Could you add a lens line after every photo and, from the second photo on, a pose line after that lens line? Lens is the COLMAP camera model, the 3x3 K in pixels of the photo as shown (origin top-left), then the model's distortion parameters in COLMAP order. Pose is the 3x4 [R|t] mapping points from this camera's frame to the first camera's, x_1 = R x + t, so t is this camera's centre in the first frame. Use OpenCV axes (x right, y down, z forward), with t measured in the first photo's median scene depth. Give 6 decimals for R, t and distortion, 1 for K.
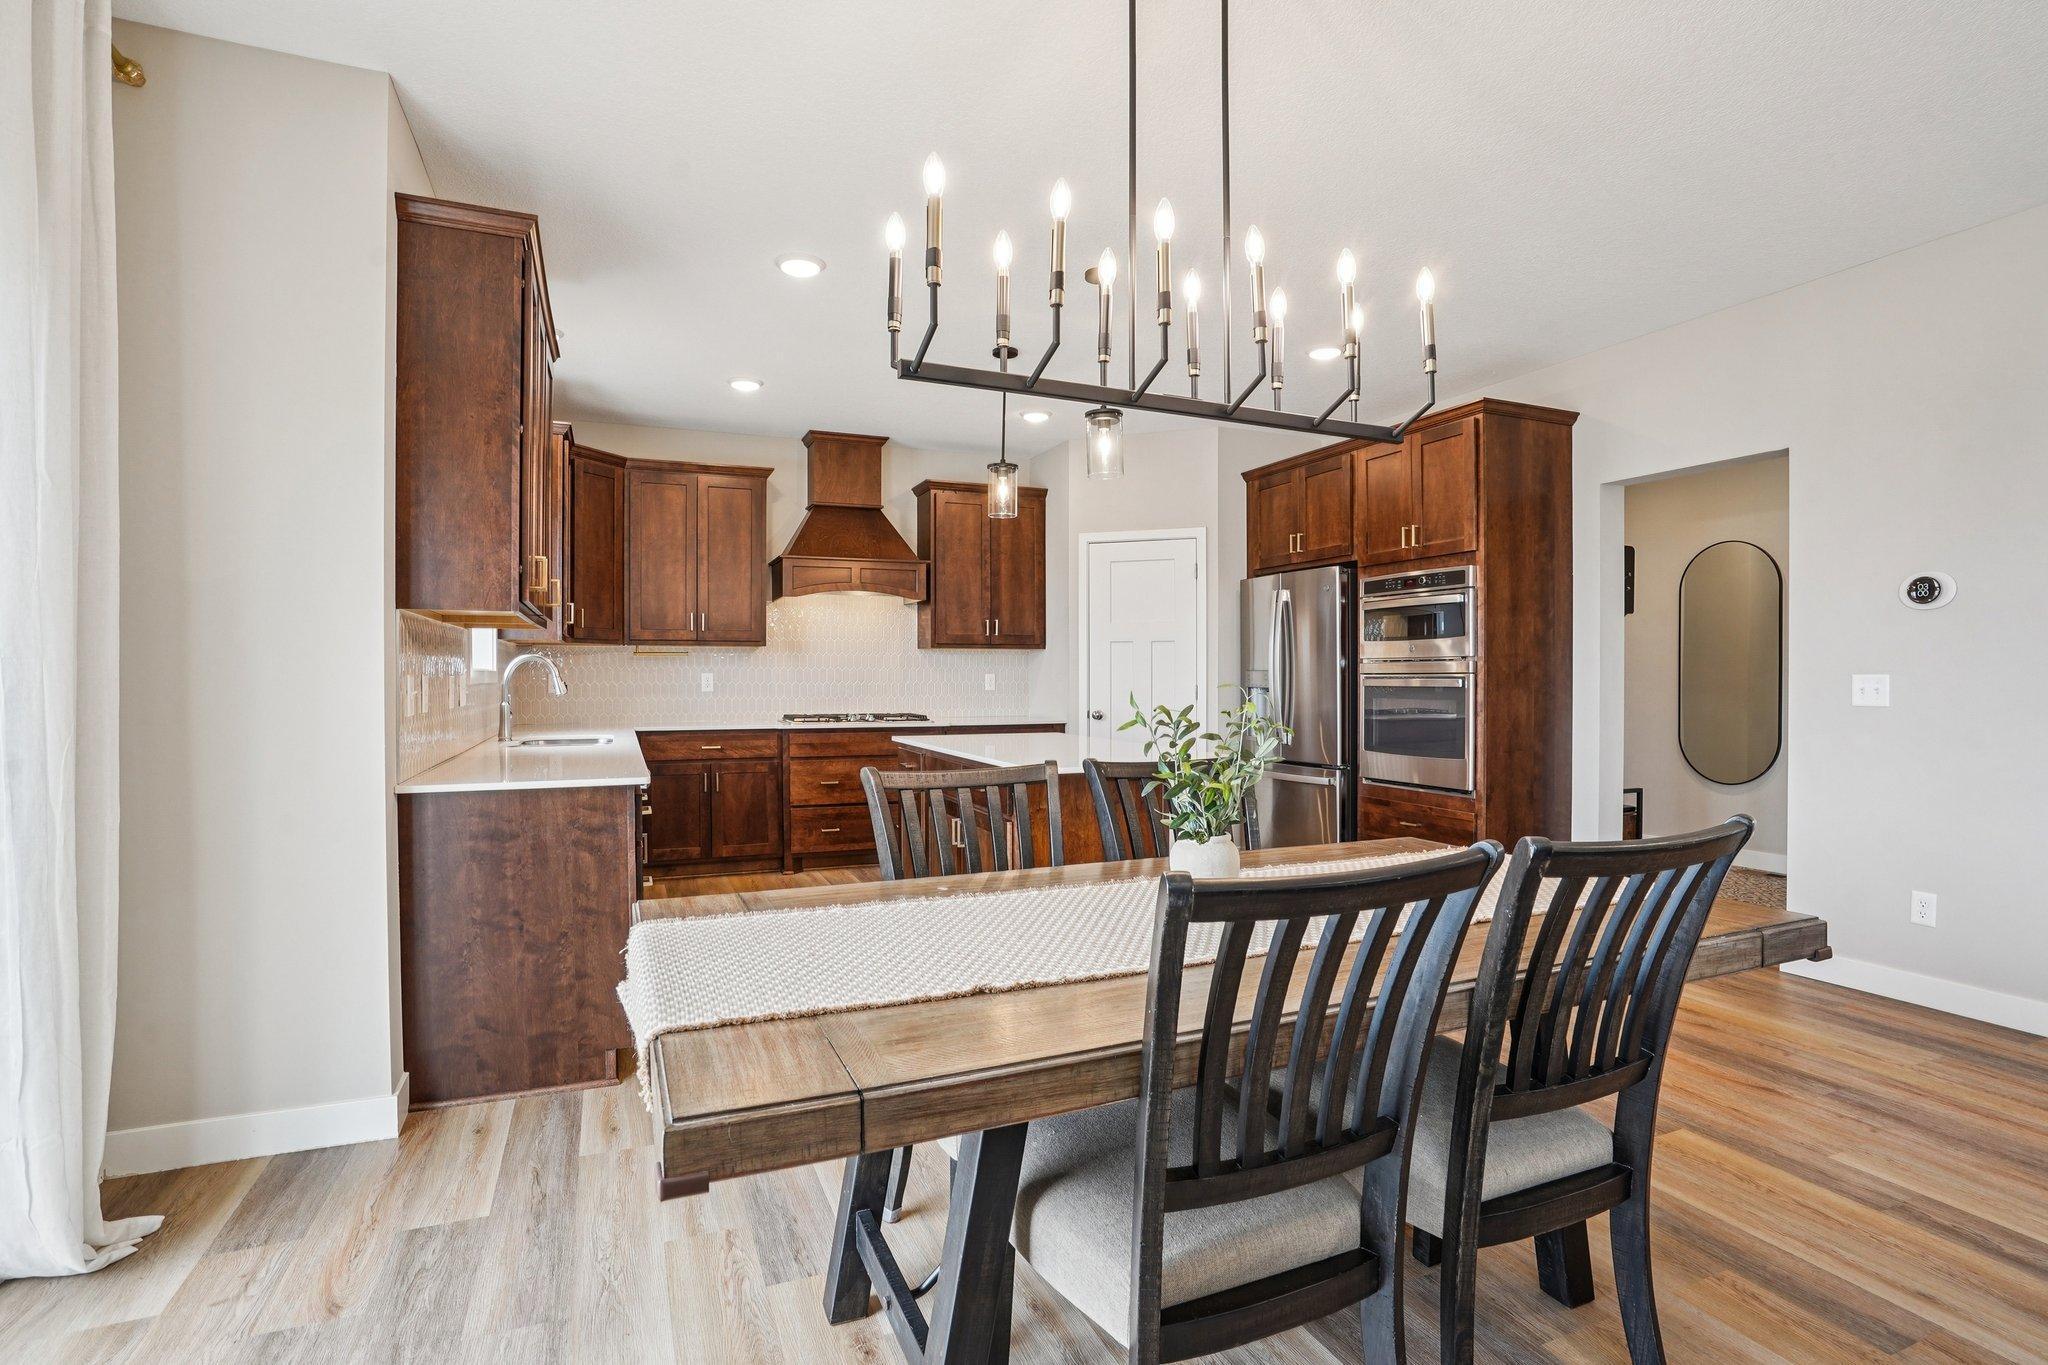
lens RADIAL K [[972.1, 0, 1024.0], [0, 972.1, 682.5], [0, 0, 1]] dist [-0.048165, 0.022391]
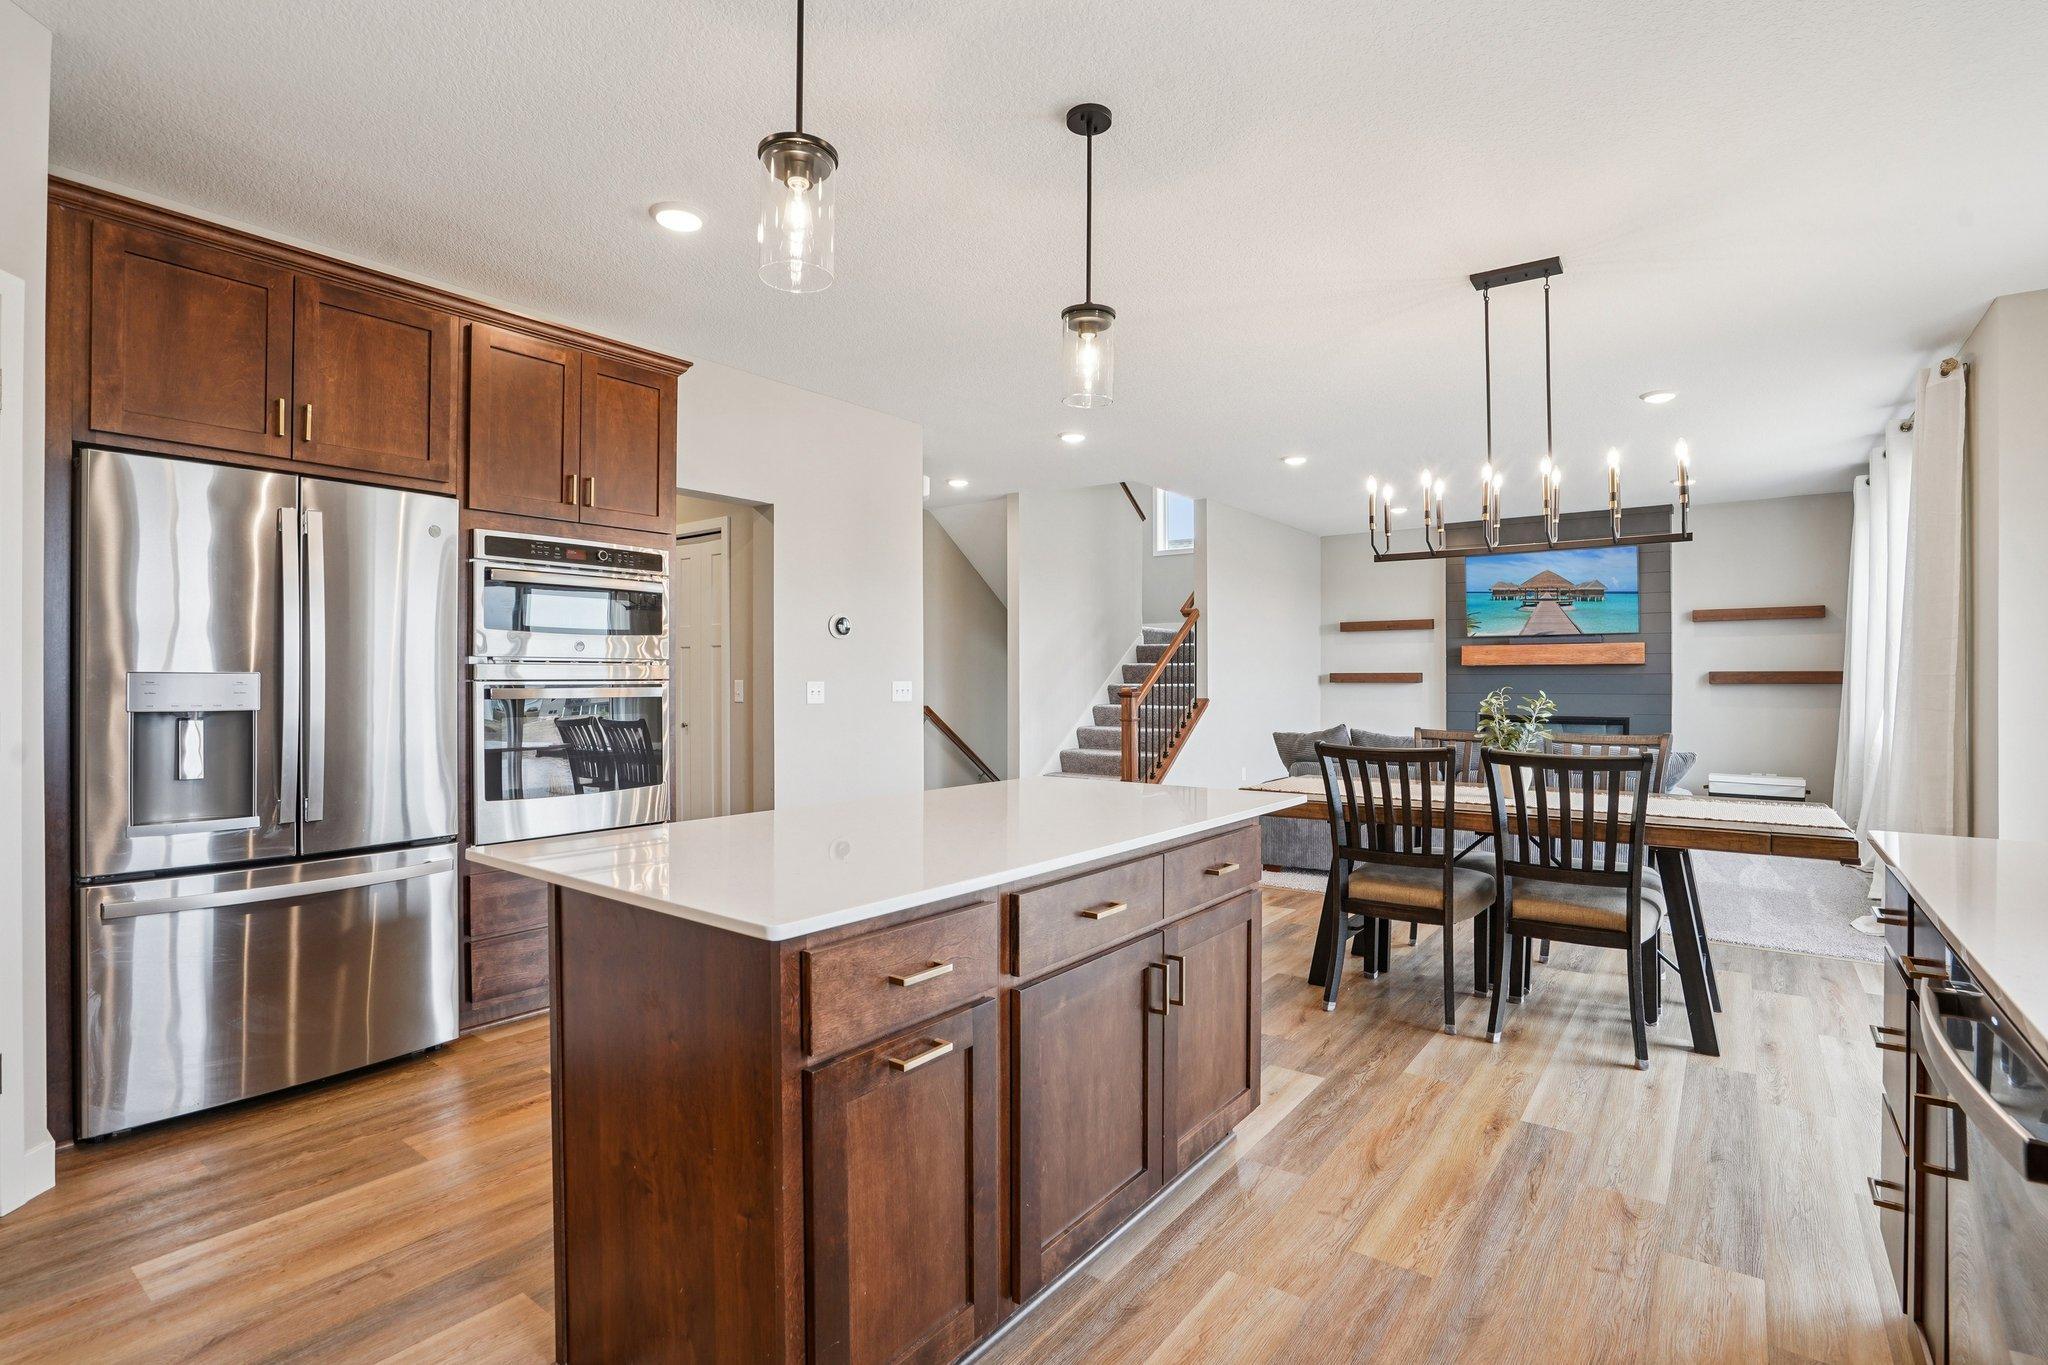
lens RADIAL K [[972.1, 0, 1024.0], [0, 972.1, 682.5], [0, 0, 1]] dist [-0.048165, 0.022391]
pose [[-0.503178, -0.001095, 0.864182, -0.317847], [0.007716, 0.999954, 0.005760, -0.007636], [-0.864148, 0.009567, -0.503146, 0.882991]]
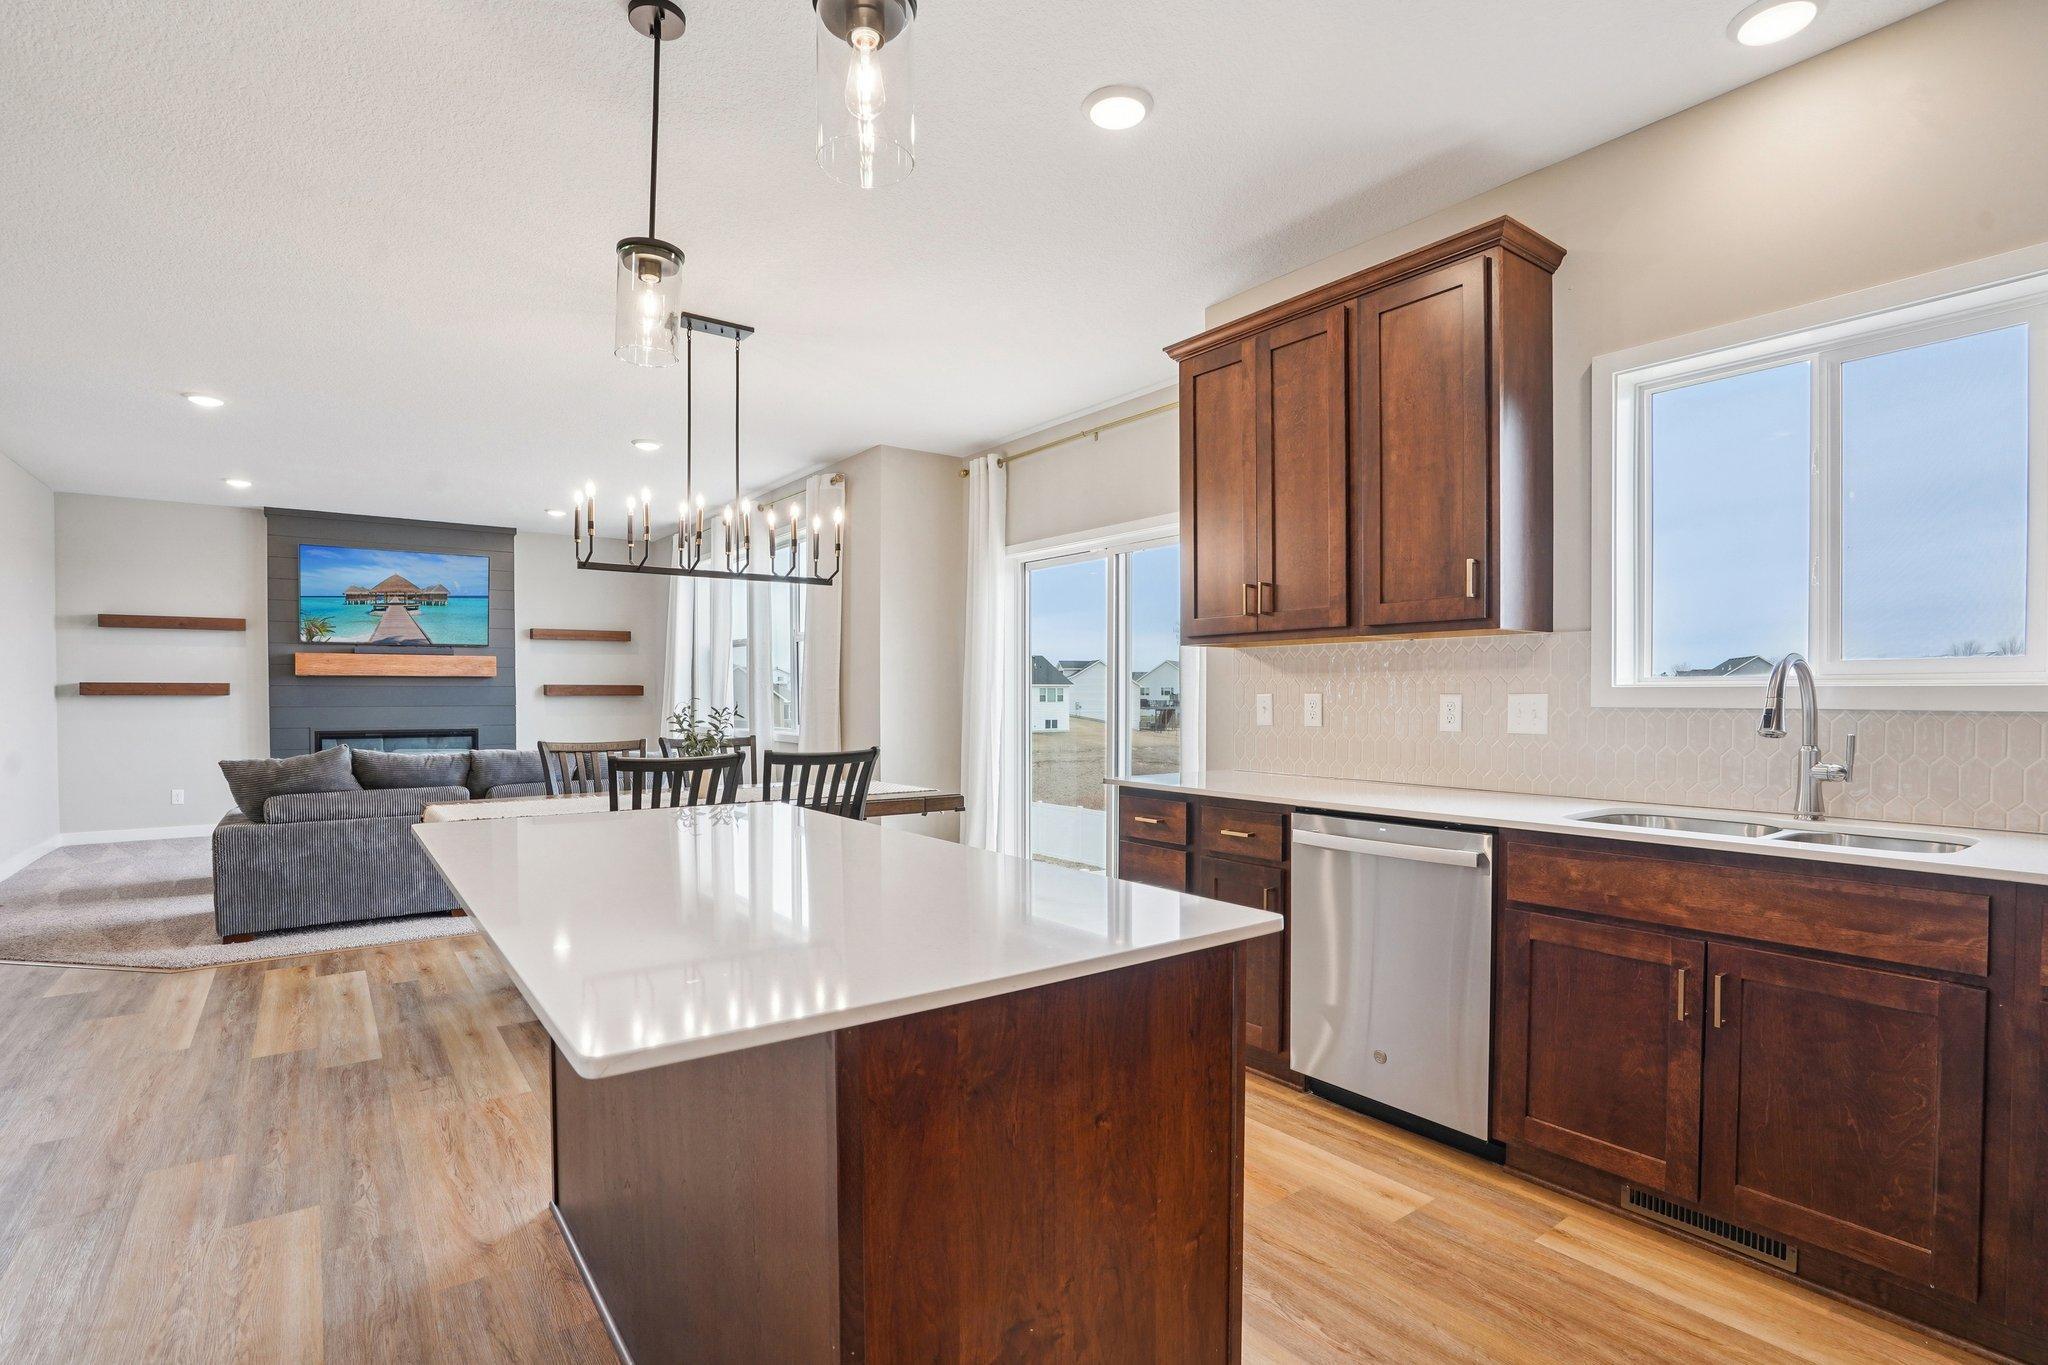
lens RADIAL K [[977.6, 0, 1015.4], [0, 977.6, 721.4], [0, 0, 1]] dist [-0.047124, 0.024171]
pose [[-0.975768, 0.006547, -0.218712, -0.000517], [-0.001771, 0.999283, 0.037816, -0.008734], [0.218802, 0.037287, -0.975057, 1.031308]]
